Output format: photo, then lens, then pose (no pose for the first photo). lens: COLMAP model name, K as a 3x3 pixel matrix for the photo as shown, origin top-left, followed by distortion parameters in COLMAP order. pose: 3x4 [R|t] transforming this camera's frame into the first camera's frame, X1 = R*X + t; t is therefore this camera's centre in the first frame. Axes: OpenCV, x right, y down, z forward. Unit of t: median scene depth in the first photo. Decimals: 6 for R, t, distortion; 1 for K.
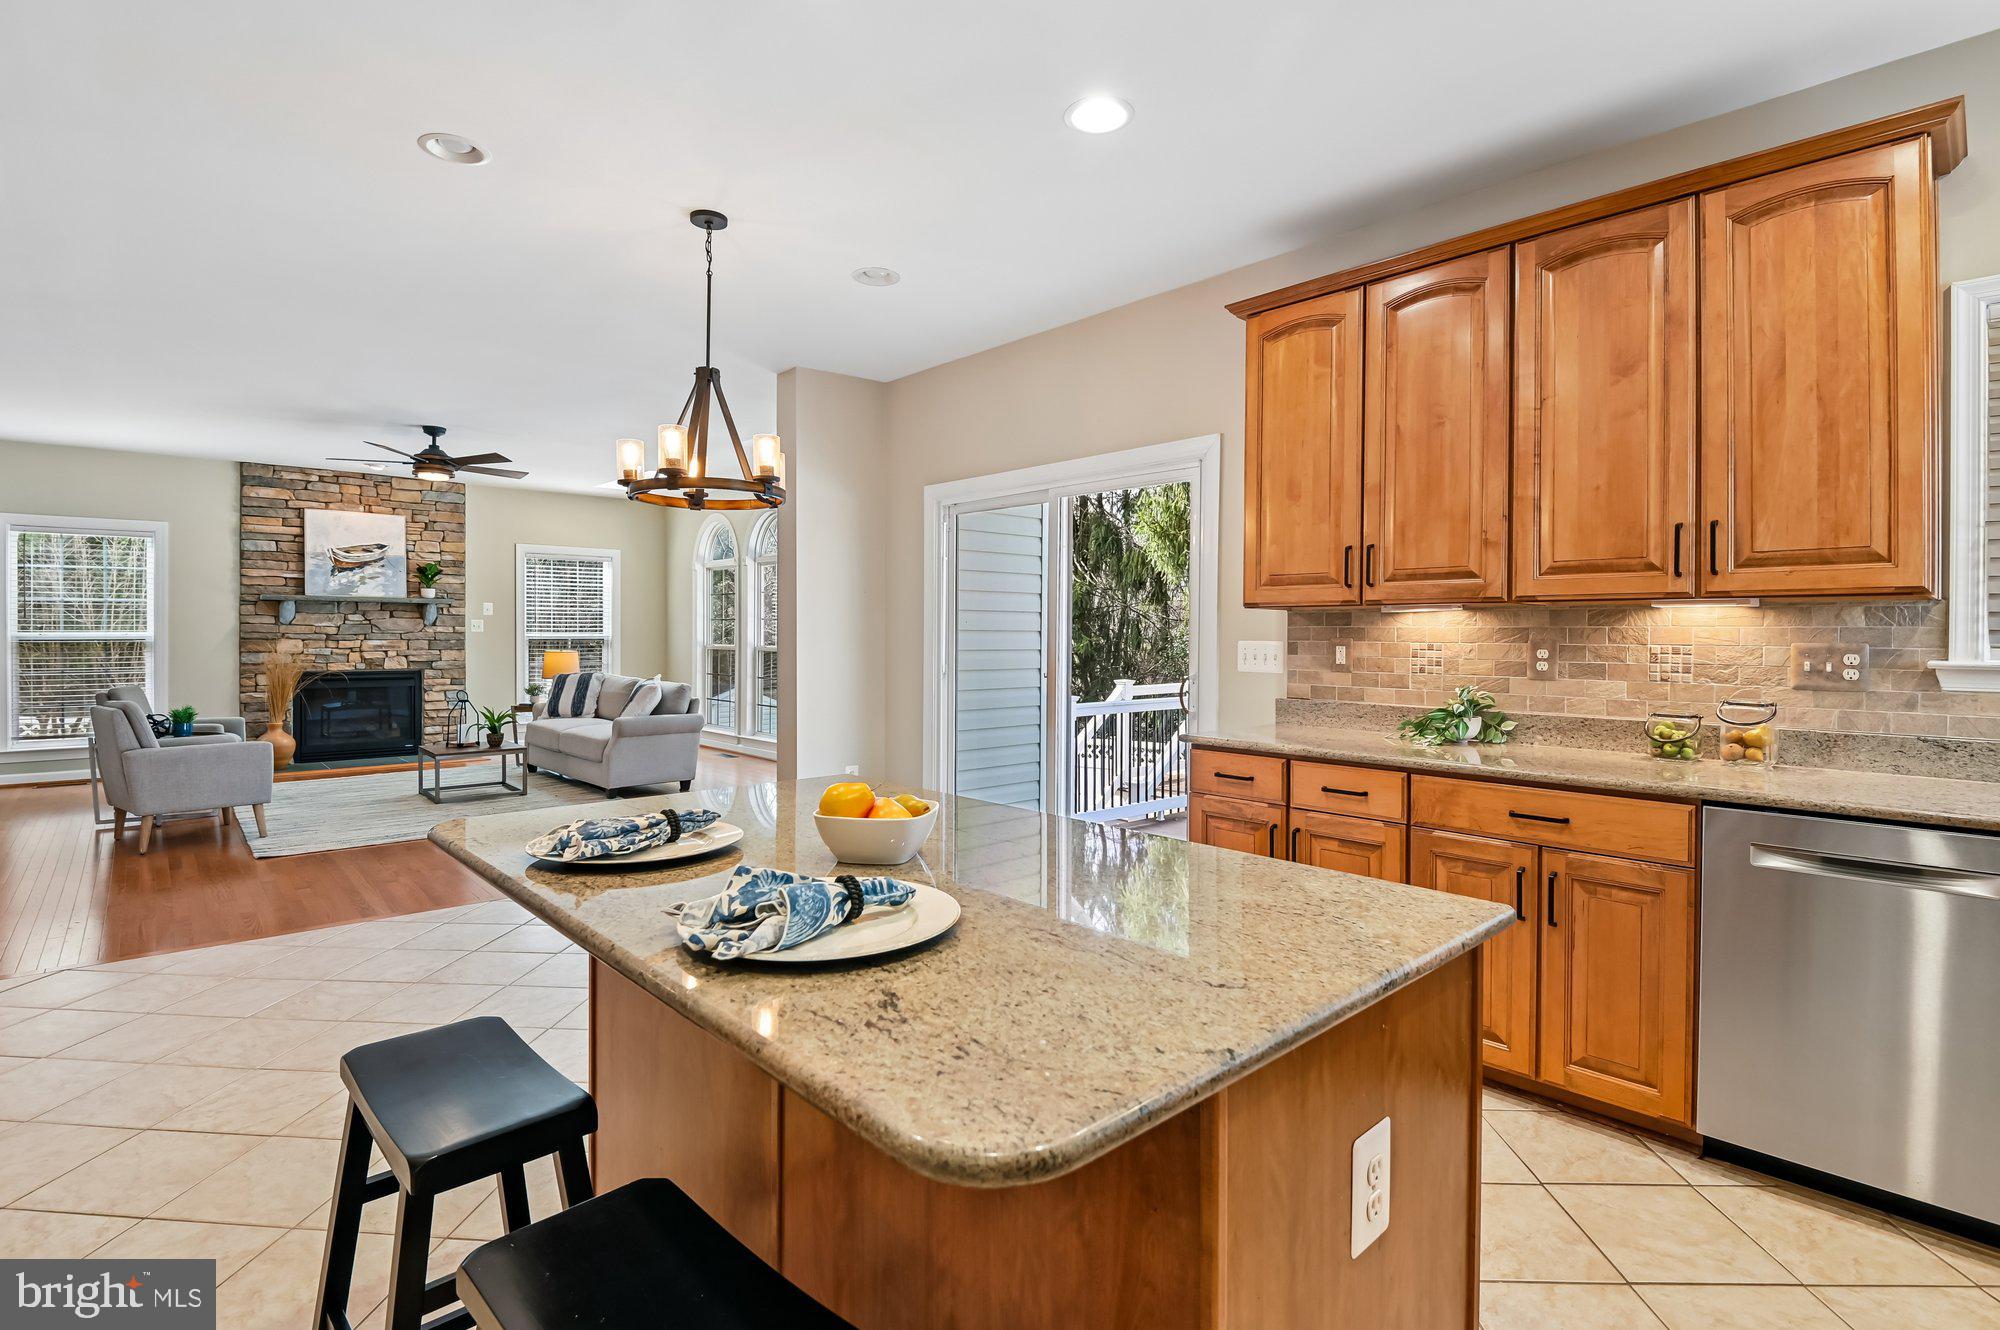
lens RADIAL K [[940.5, 0, 984.6], [0, 940.5, 643.4], [0, 0, 1]] dist [-0.001789, -0.013424]
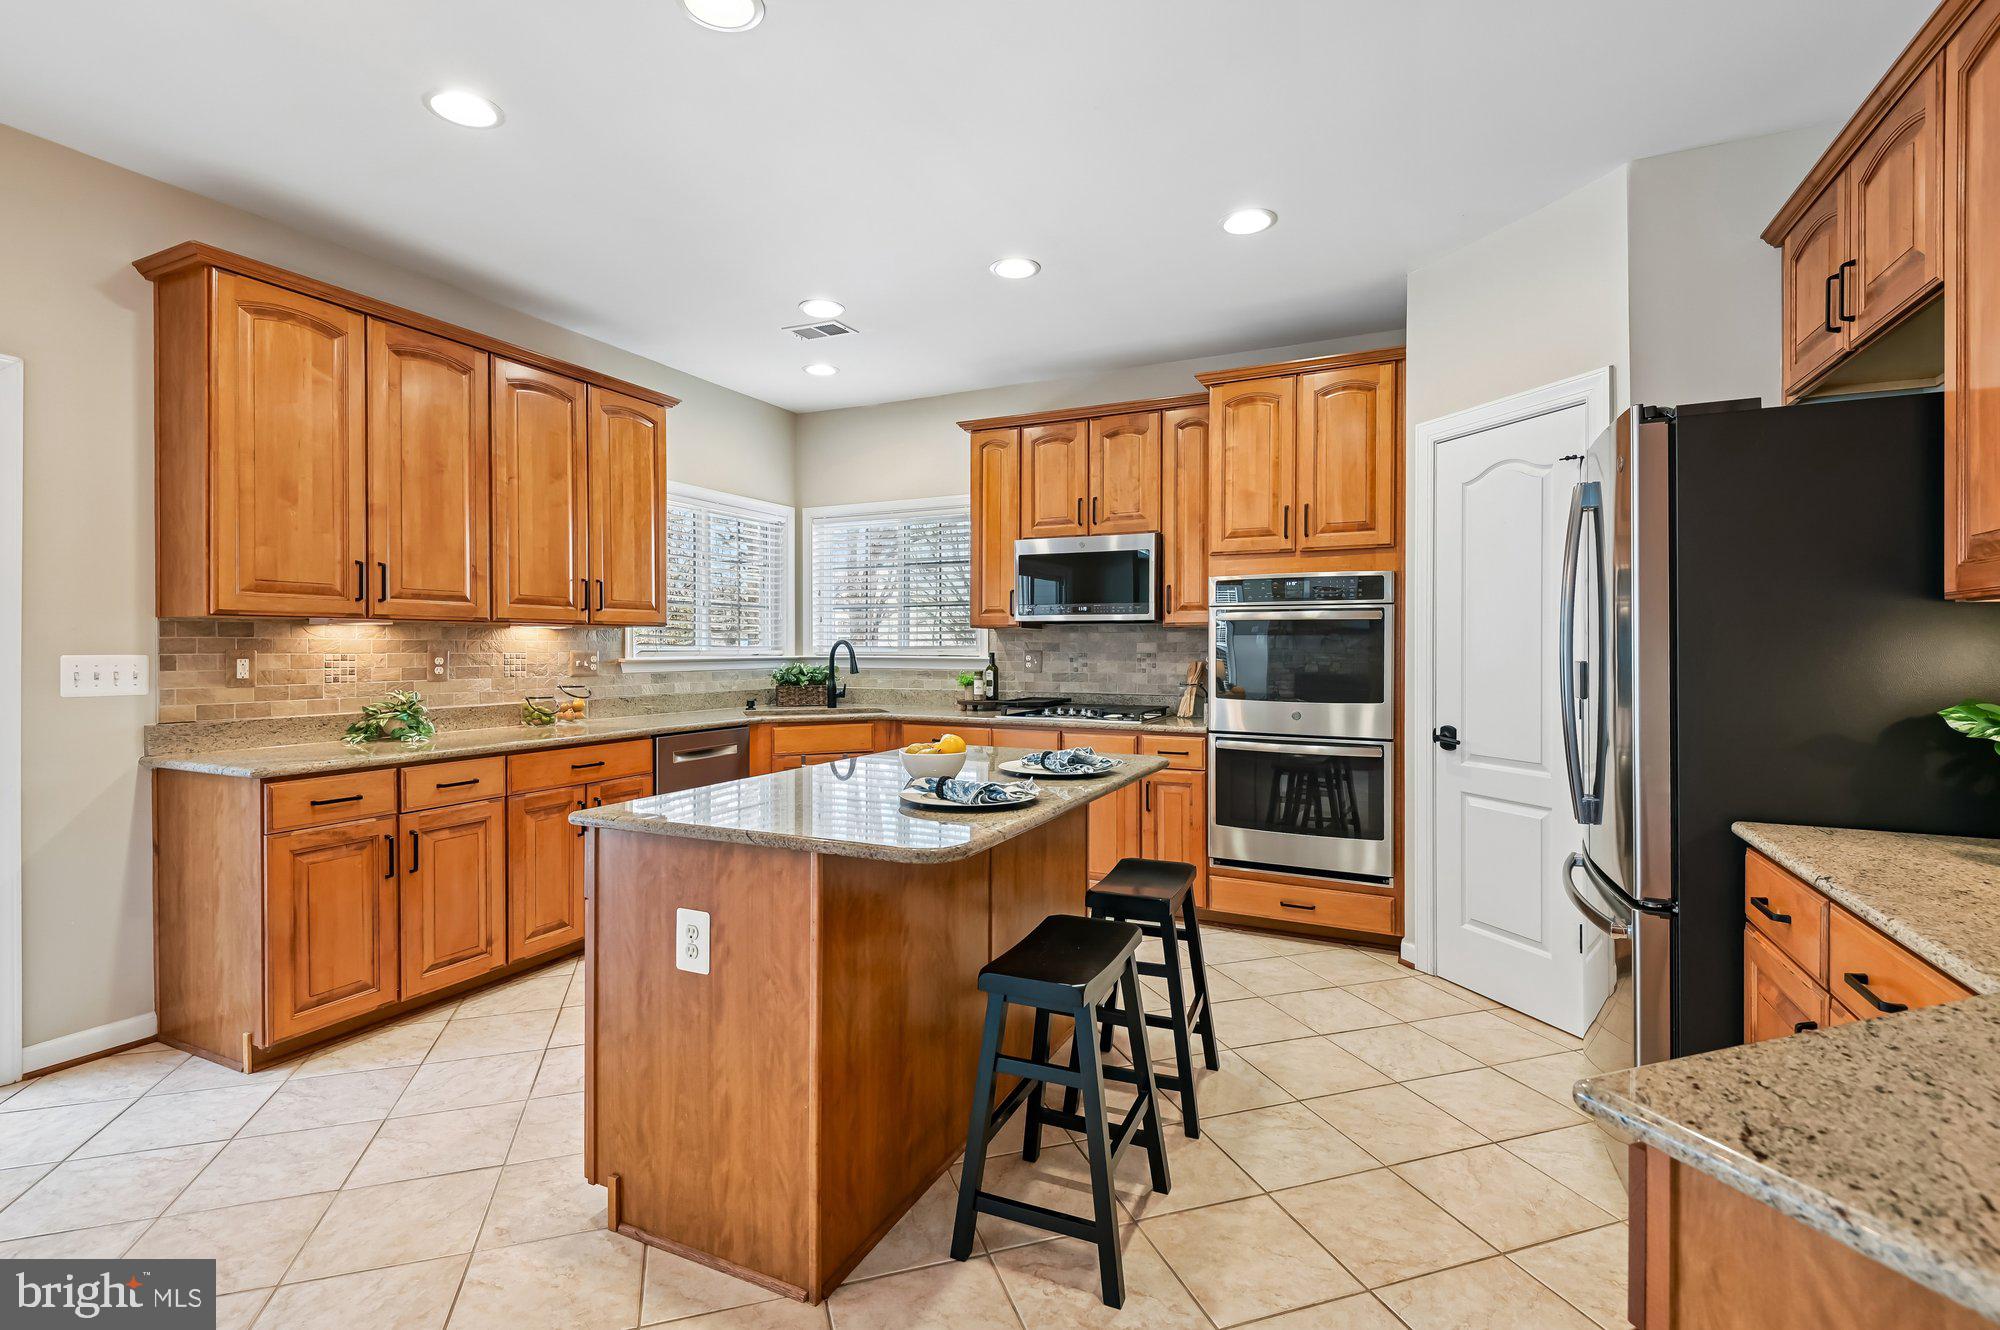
lens RADIAL K [[928.4, 0, 1004.4], [0, 928.4, 647.2], [0, 0, 1]] dist [0.029443, -0.013041]
pose [[-0.370966, -0.005059, 0.928633, -0.320179], [0.008141, 0.999929, 0.008699, -0.004536], [-0.928611, 0.010788, -0.370899, 0.277411]]
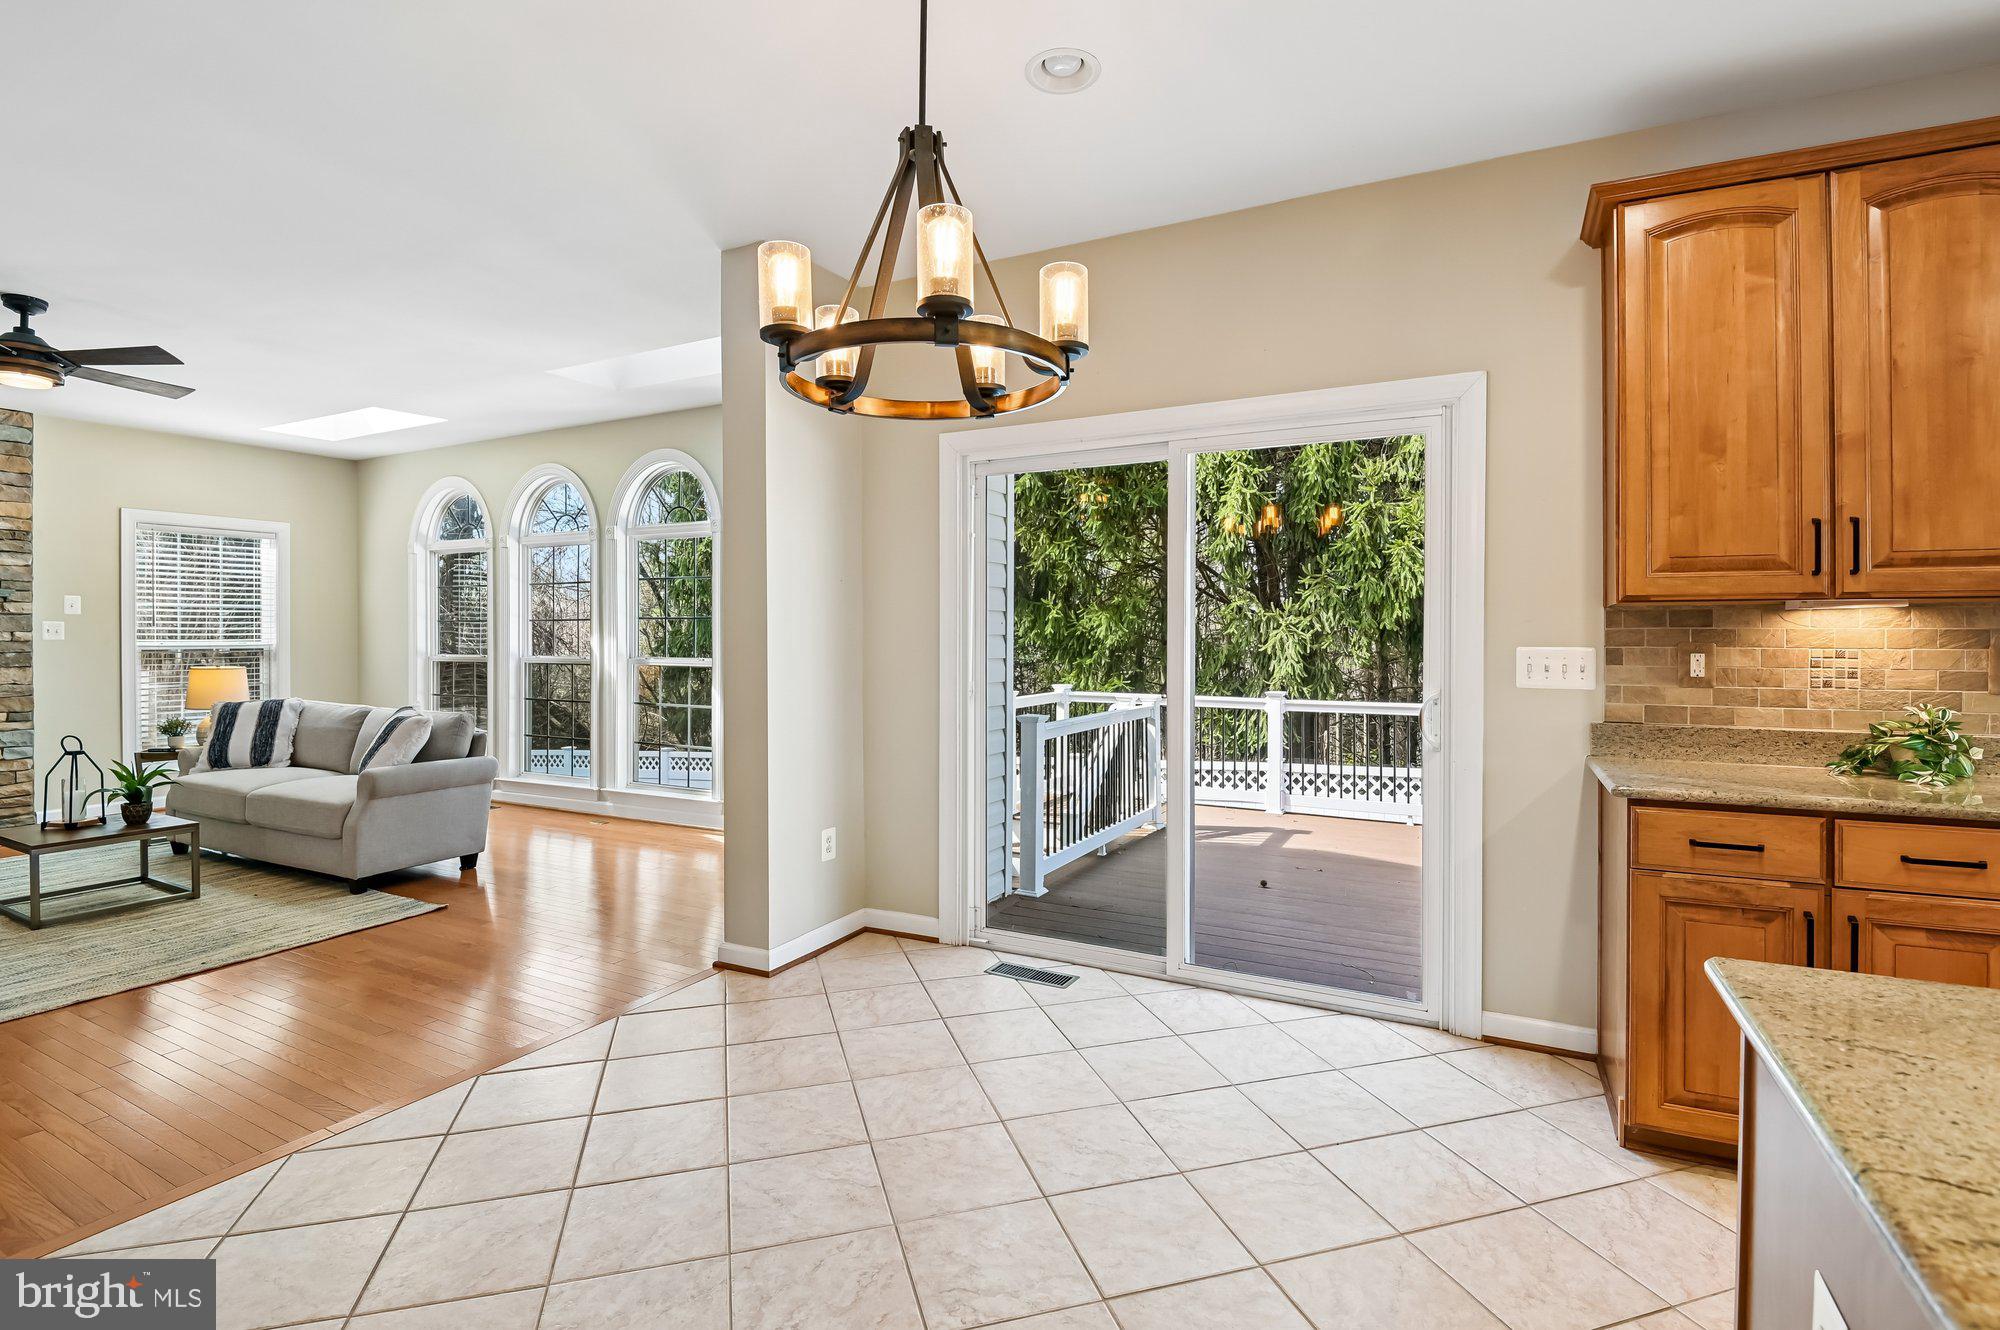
lens RADIAL K [[940.5, 0, 984.6], [0, 940.5, 643.4], [0, 0, 1]] dist [-0.001789, -0.013424]
pose [[0.939597, -0.005518, 0.342239, -0.182687], [0.007265, 0.999966, -0.003822, -0.002939], [-0.342207, 0.006078, 0.939605, 0.205810]]
